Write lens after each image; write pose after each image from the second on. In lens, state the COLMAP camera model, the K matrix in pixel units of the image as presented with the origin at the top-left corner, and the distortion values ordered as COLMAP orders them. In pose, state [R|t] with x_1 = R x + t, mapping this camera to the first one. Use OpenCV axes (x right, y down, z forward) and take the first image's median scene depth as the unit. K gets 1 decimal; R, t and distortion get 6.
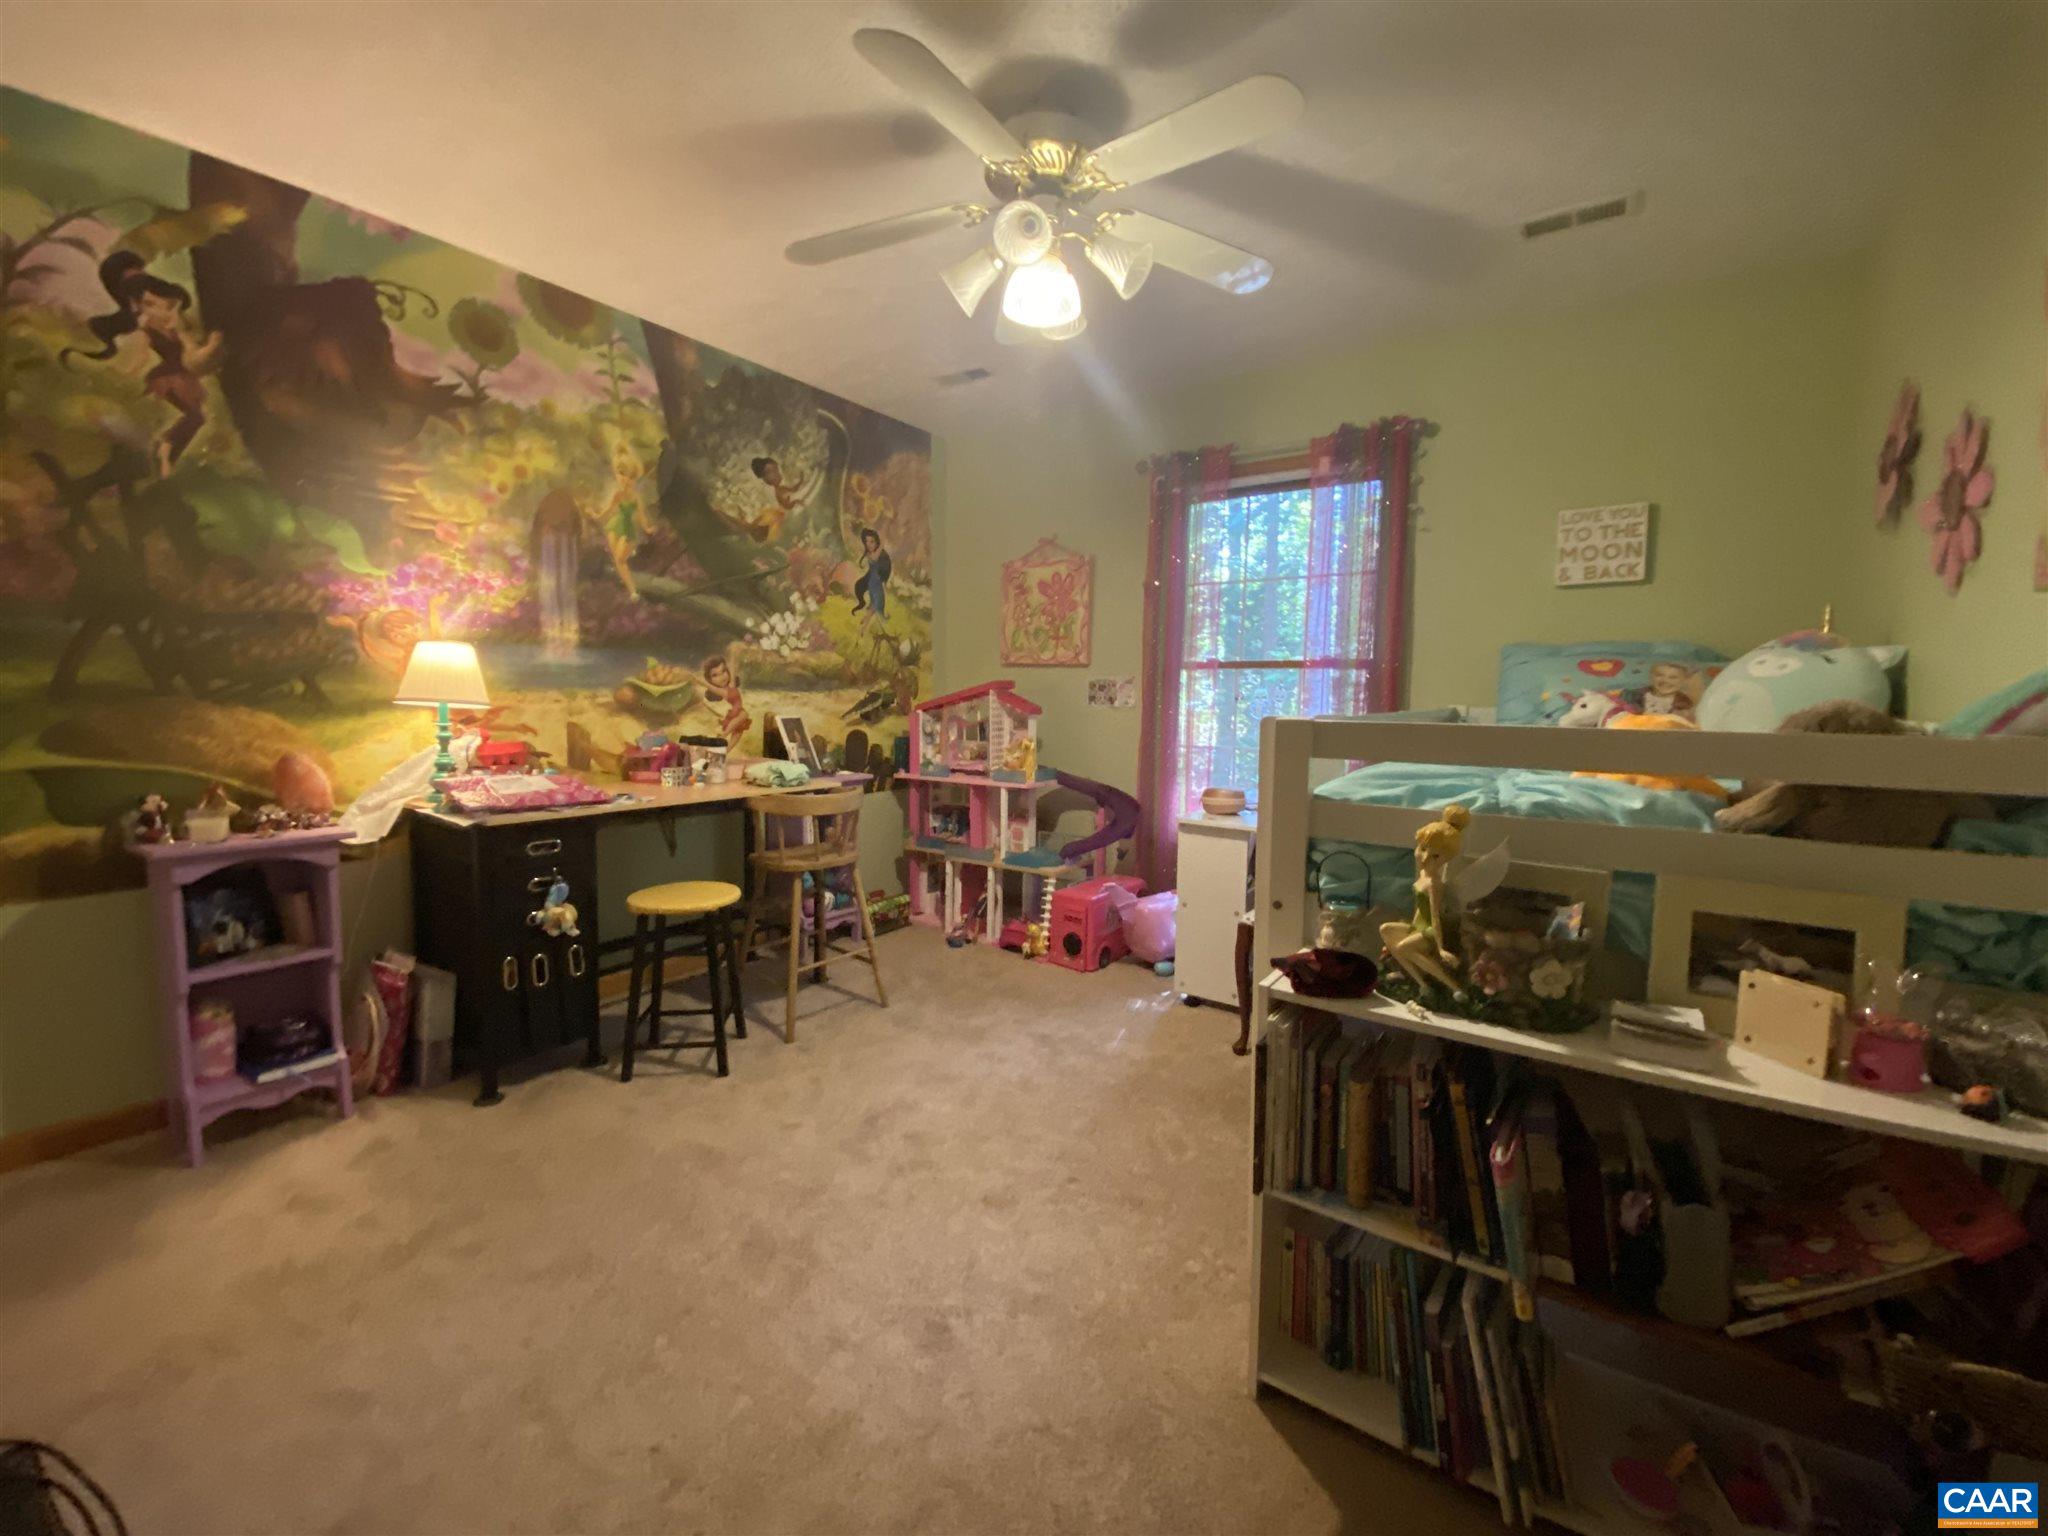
lens RADIAL K [[834.3, 0, 1039.8], [0, 834.3, 762.4], [0, 0, 1]] dist [0.006675, -0.013279]
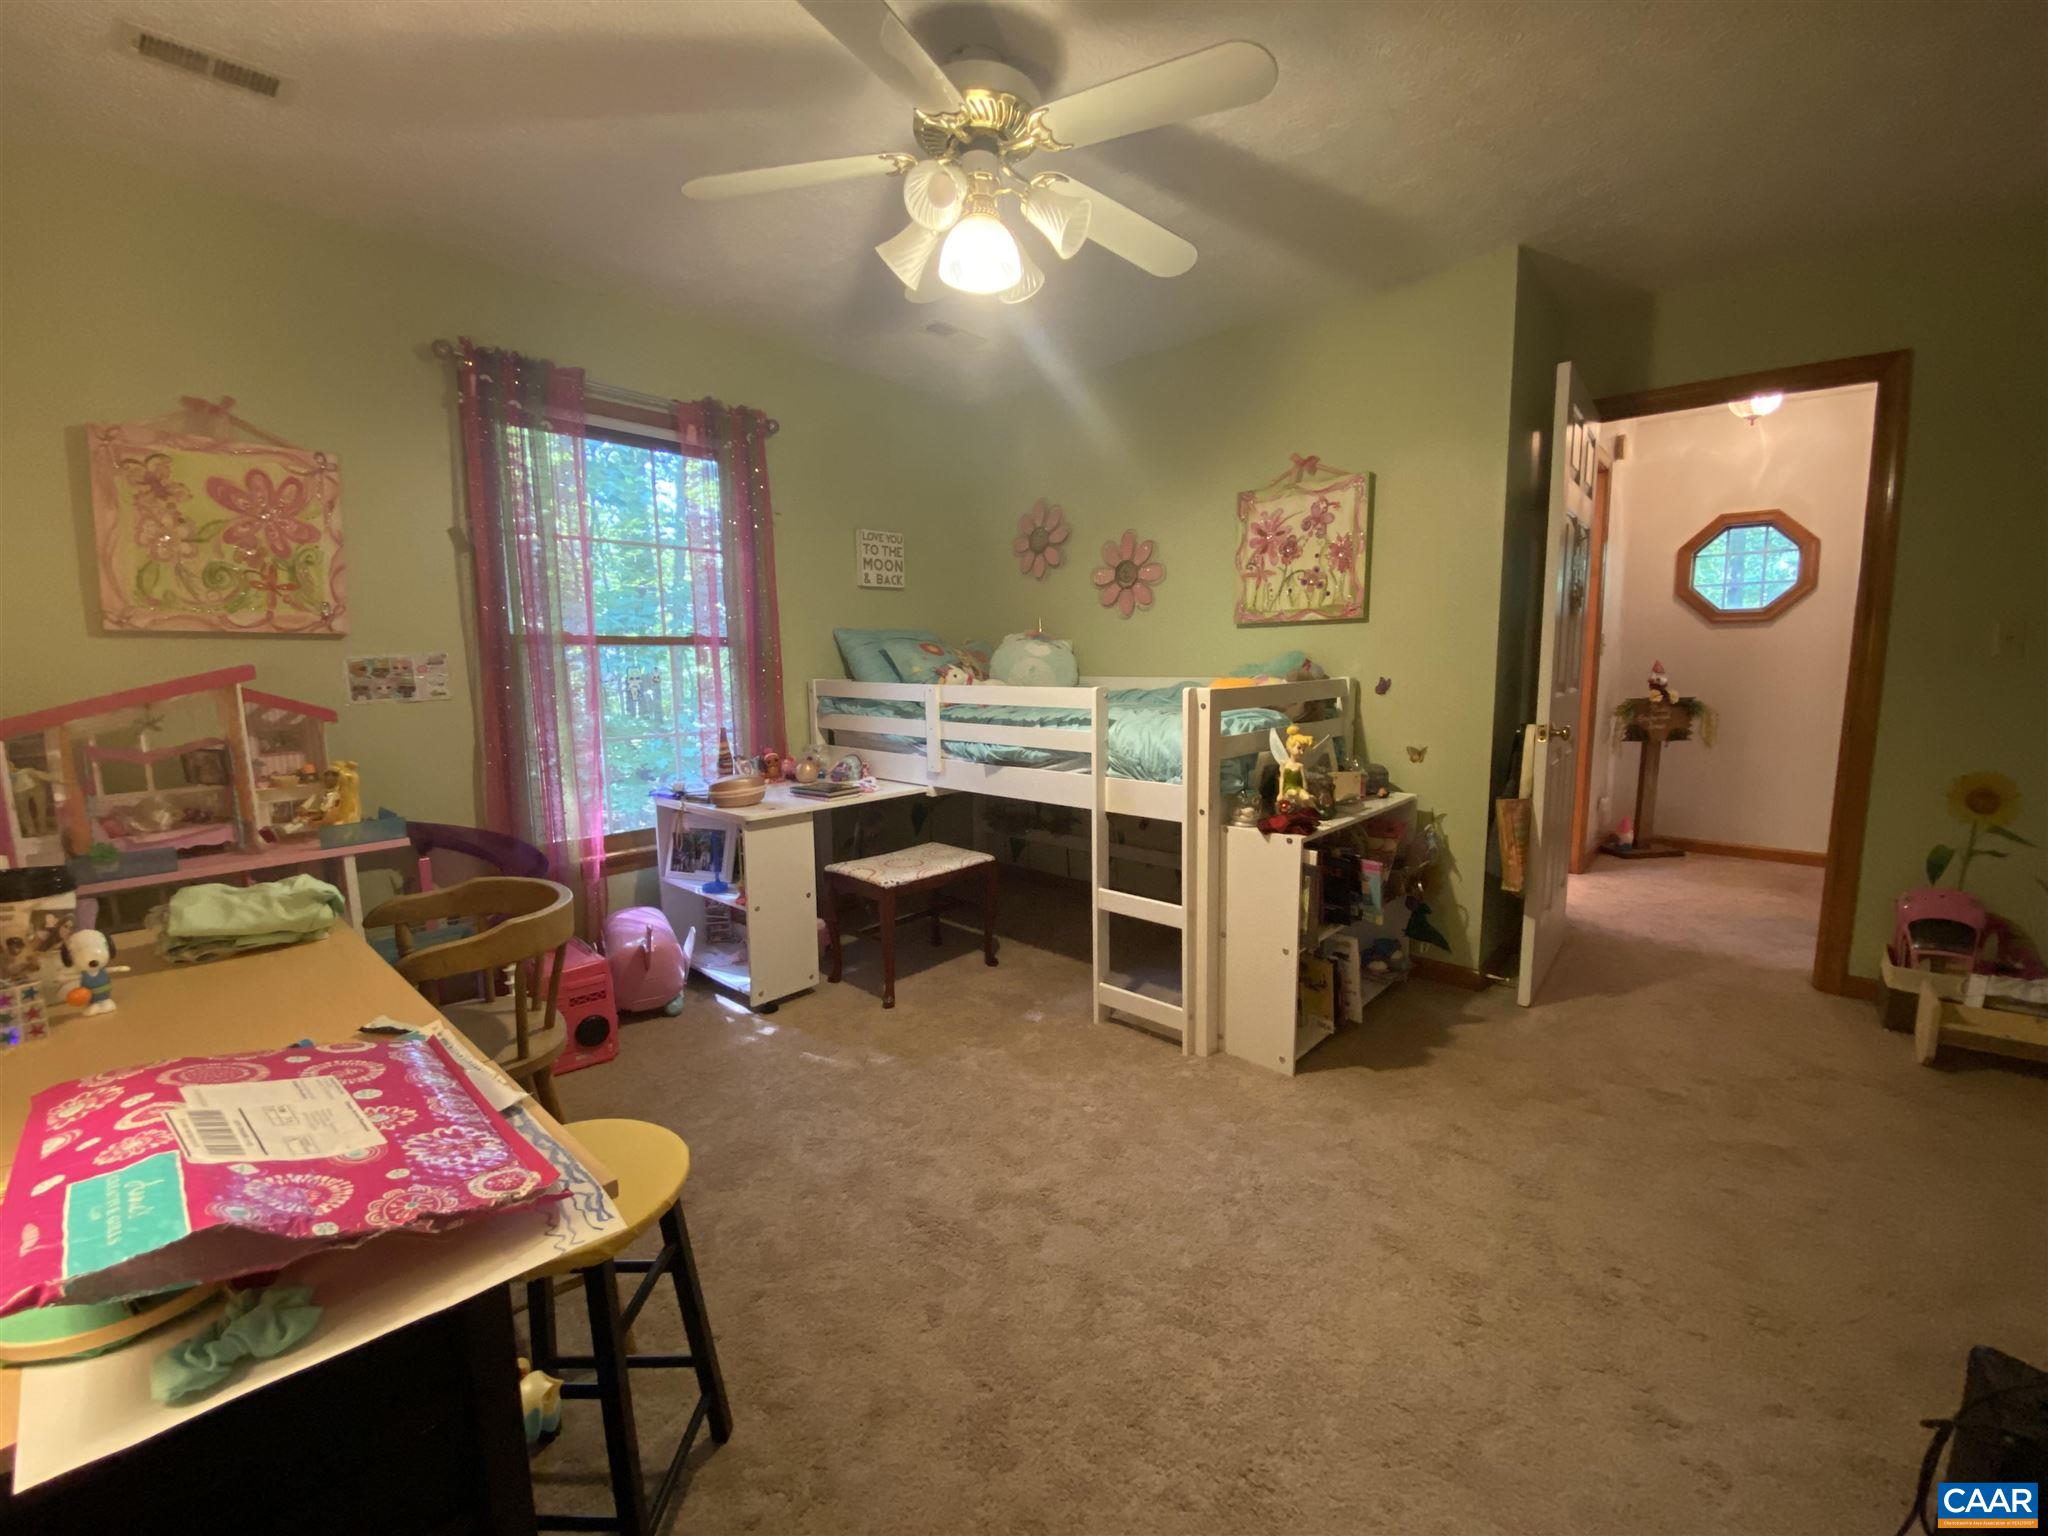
lens RADIAL K [[834.3, 0, 1033.9], [0, 834.3, 760.0], [0, 0, 1]] dist [0.006675, -0.013279]
pose [[0.121622, -0.141473, 0.982443, -0.506505], [0.075450, 0.988244, 0.132969, -0.070510], [-0.989705, 0.057953, 0.130866, 0.427200]]
